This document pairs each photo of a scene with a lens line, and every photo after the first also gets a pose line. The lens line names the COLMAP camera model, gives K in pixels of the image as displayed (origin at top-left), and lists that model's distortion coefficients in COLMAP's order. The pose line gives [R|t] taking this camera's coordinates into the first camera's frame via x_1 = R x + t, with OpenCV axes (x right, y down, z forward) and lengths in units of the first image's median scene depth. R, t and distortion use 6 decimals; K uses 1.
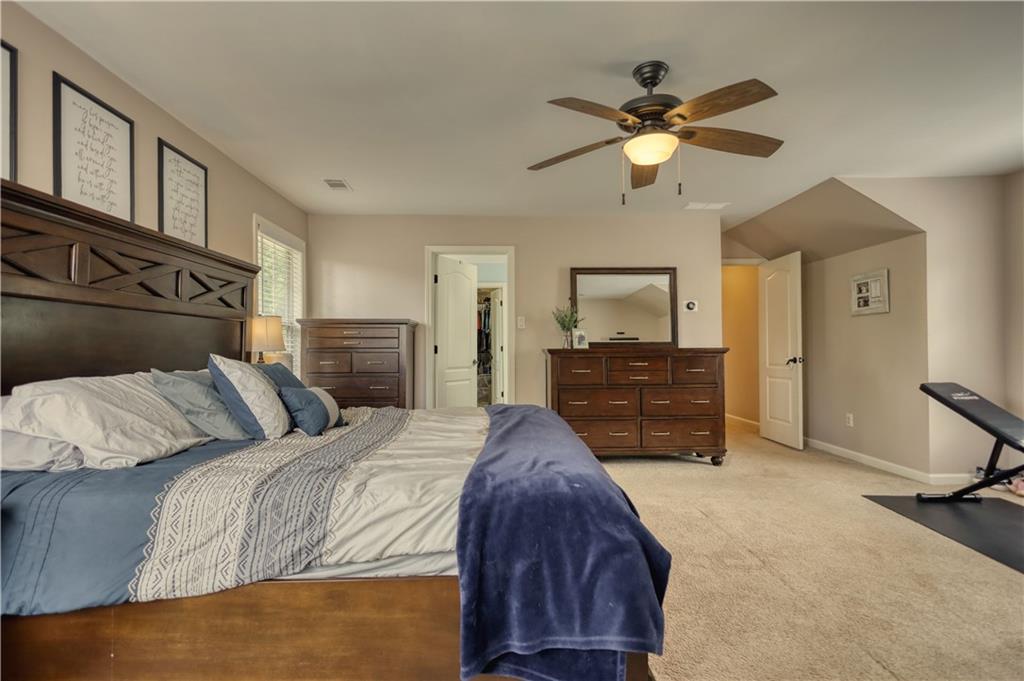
lens RADIAL K [[482.9, 0, 522.3], [0, 482.9, 338.3], [0, 0, 1]] dist [0.001524, 0.000894]
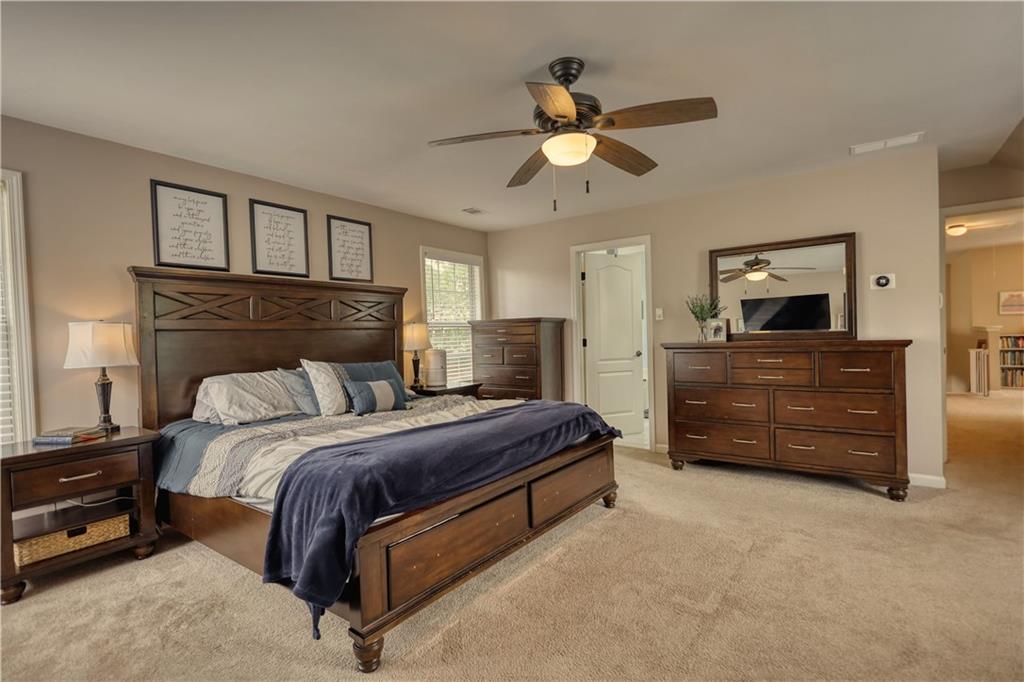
lens RADIAL K [[482.9, 0, 527.7], [0, 482.9, 340.1], [0, 0, 1]] dist [0.001524, 0.000894]
pose [[0.792079, -0.009719, -0.610341, 0.419342], [0.037353, 0.998771, 0.032571, -0.024733], [0.609274, -0.048597, 0.791469, 0.091068]]
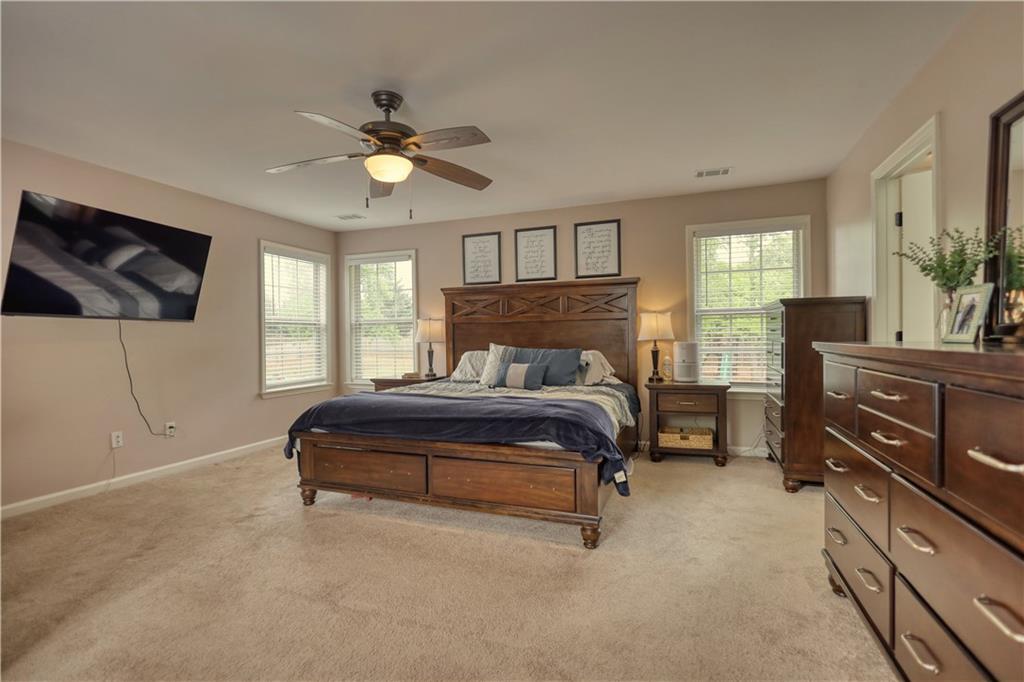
lens RADIAL K [[482.9, 0, 510.1], [0, 482.9, 348.1], [0, 0, 1]] dist [0.001524, 0.000894]
pose [[-0.391654, 0.031253, -0.919582, 0.629498], [0.035981, 0.999179, 0.018634, 0.007935], [0.919409, -0.025789, -0.392457, 0.896221]]
